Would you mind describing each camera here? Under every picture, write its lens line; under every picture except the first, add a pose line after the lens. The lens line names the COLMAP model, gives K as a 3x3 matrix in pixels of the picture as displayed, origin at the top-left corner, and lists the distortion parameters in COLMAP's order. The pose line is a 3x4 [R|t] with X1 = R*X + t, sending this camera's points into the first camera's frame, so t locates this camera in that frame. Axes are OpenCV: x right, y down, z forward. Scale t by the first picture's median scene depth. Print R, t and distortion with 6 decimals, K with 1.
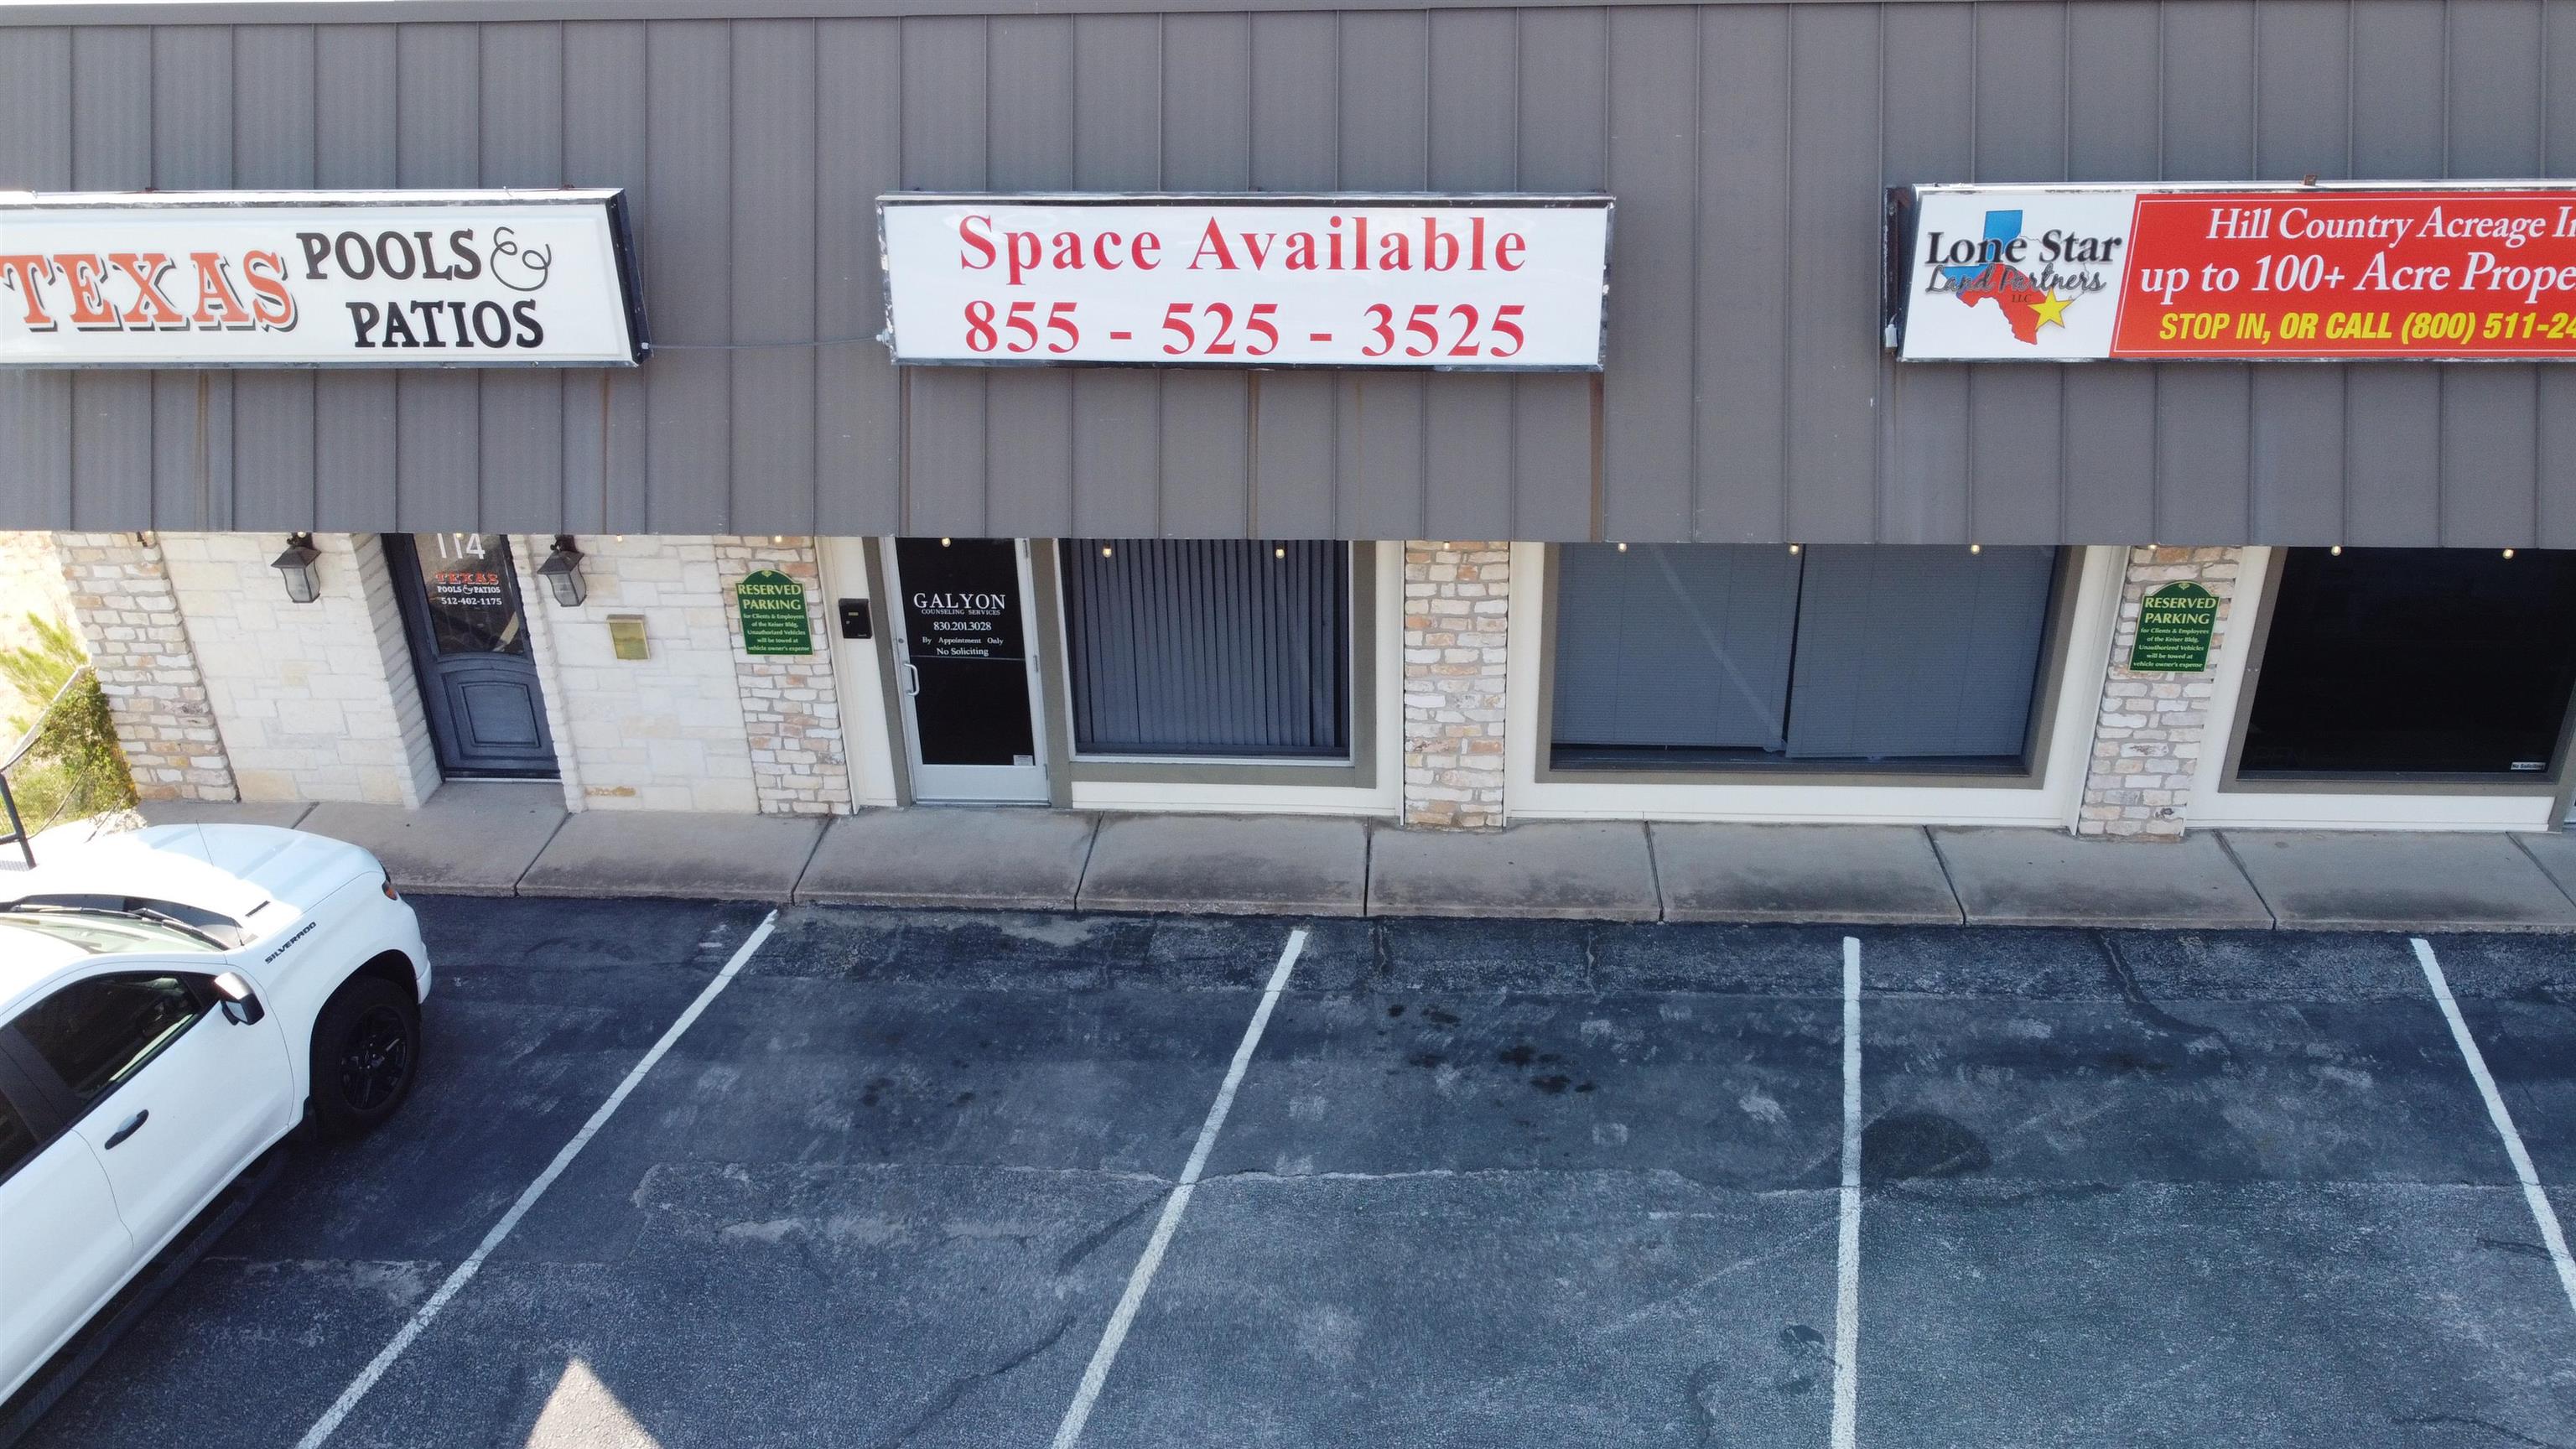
lens RADIAL K [[1962.7, 0, 1279.8], [0, 1962.7, 740.9], [0, 0, 1]] dist [-0.019539, 0.028705]
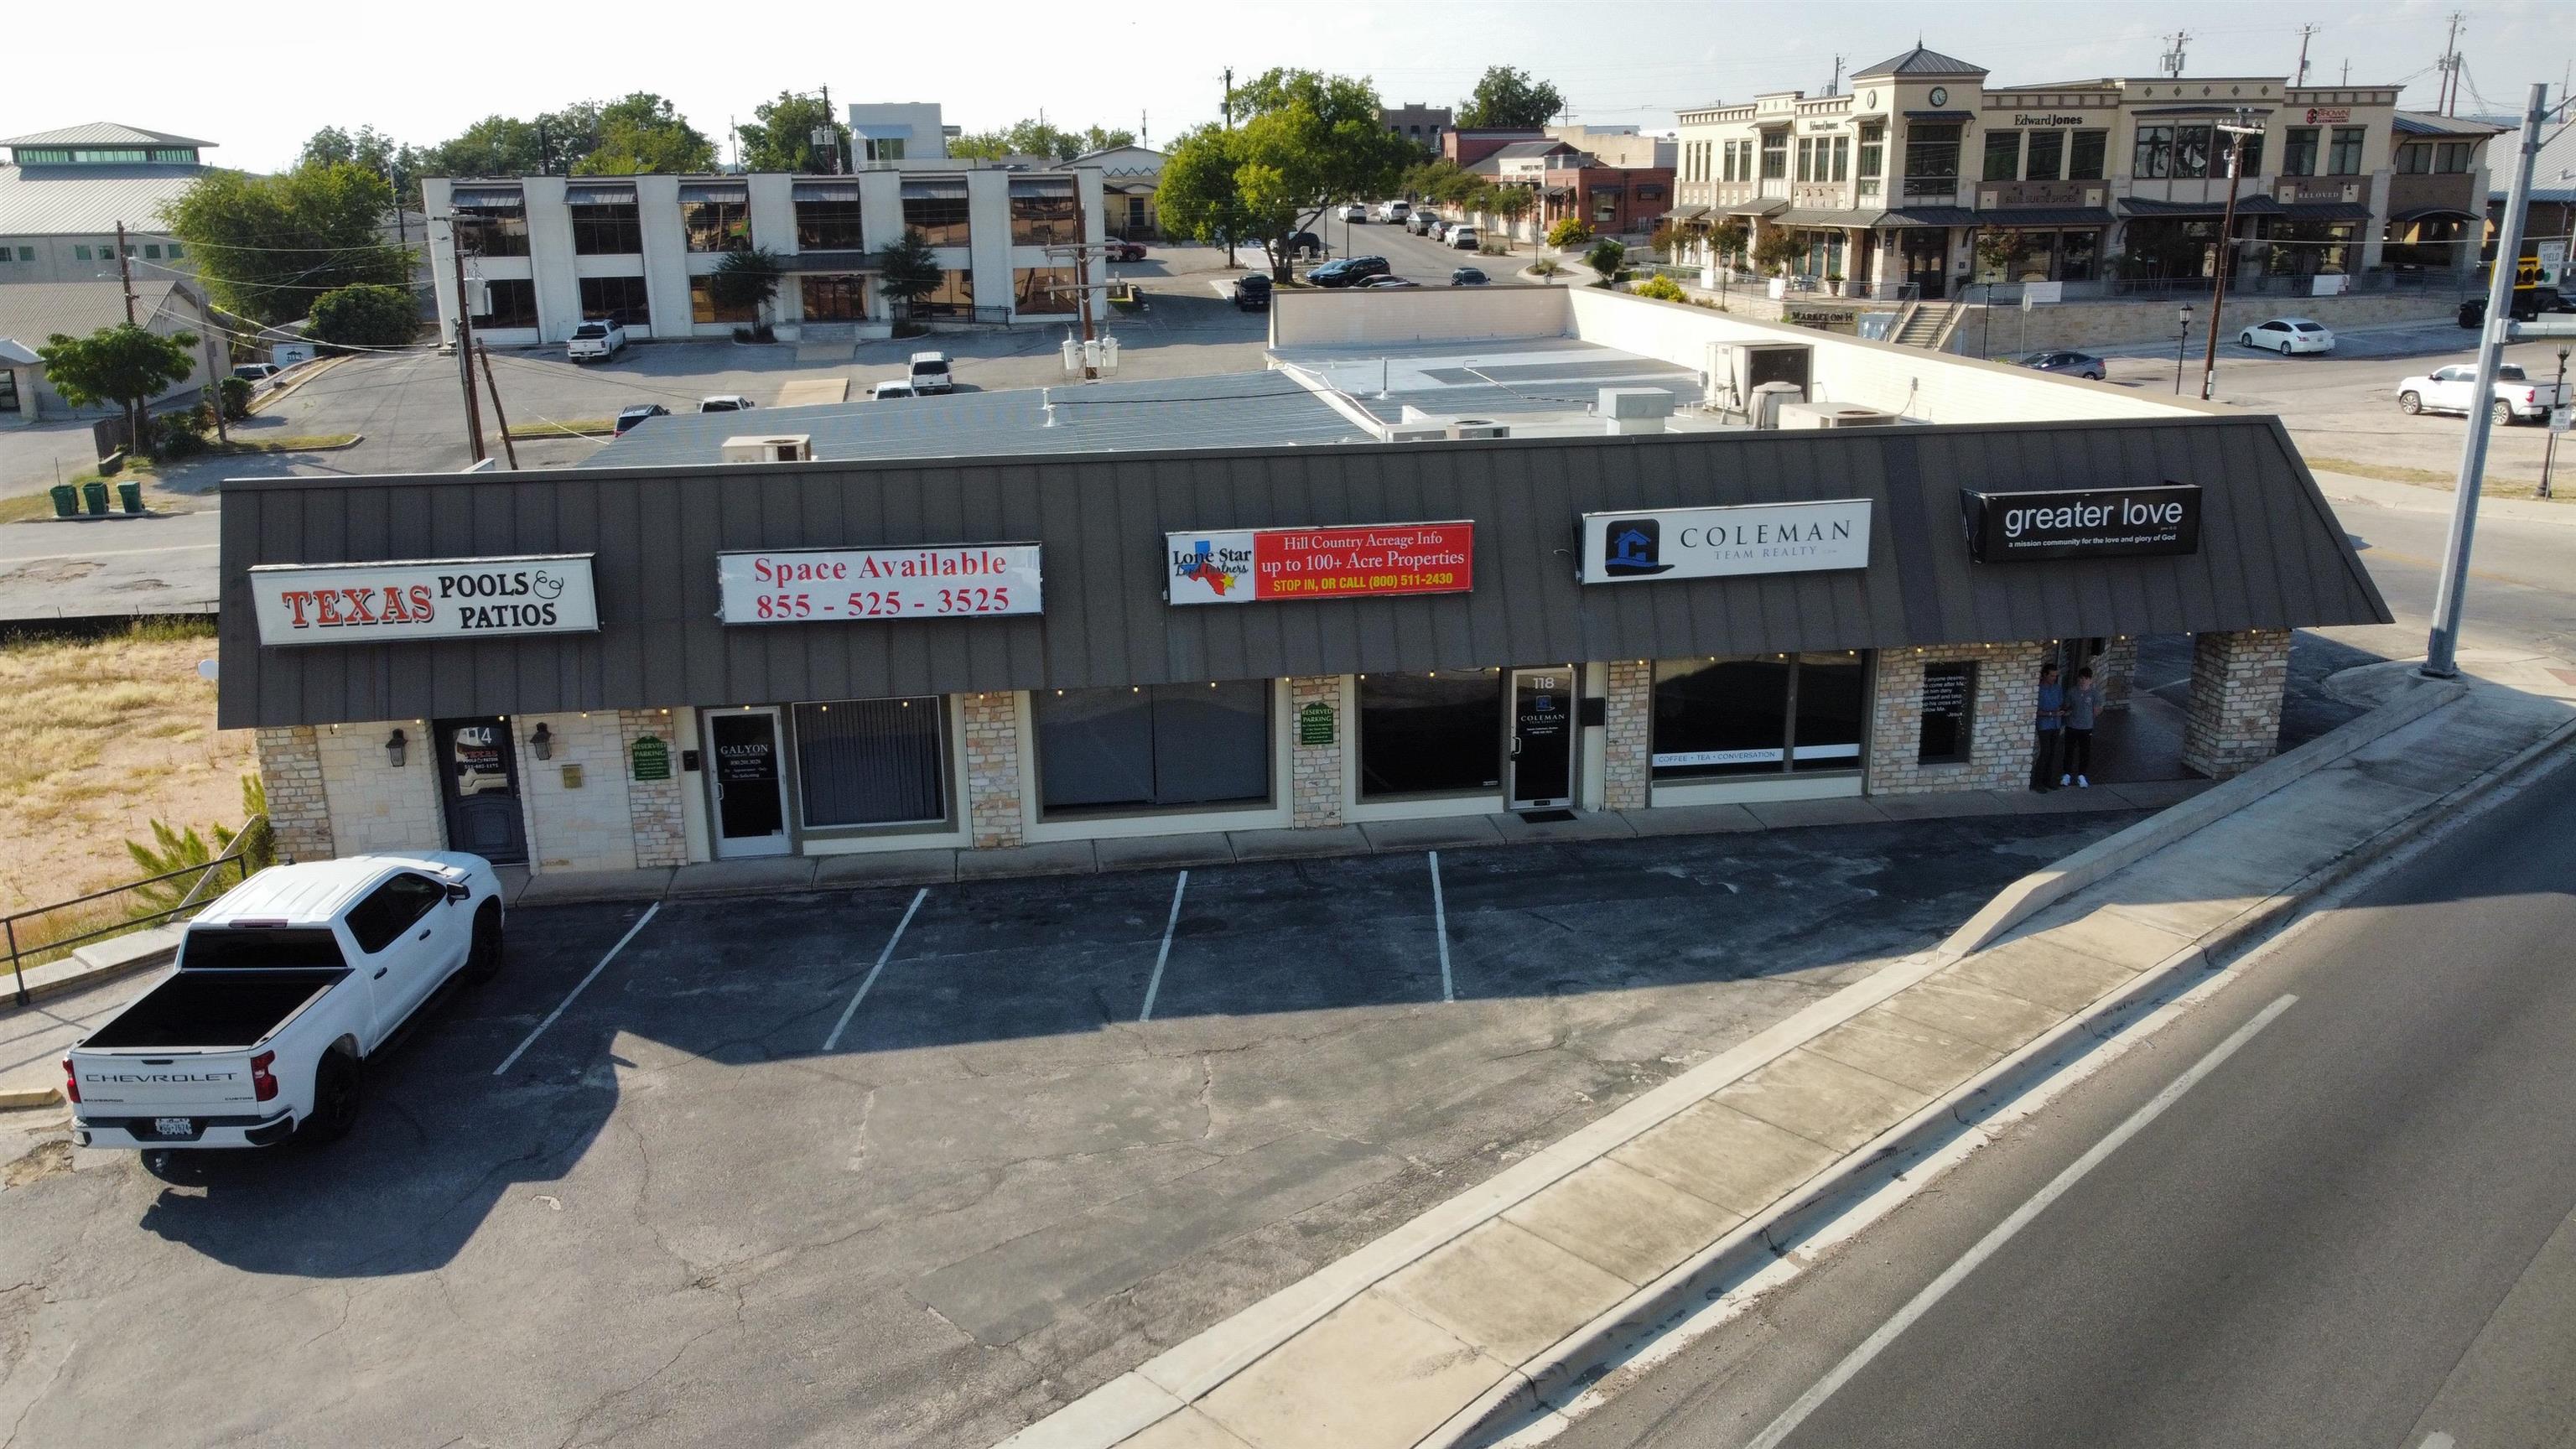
lens RADIAL K [[1962.7, 0, 1279.8], [0, 1962.7, 740.9], [0, 0, 1]] dist [-0.019539, 0.028705]
pose [[0.977171, -0.050832, 0.206283, -0.046432], [0.091671, 0.976799, -0.193548, 0.414797], [-0.191659, 0.208040, 0.959159, -1.197385]]
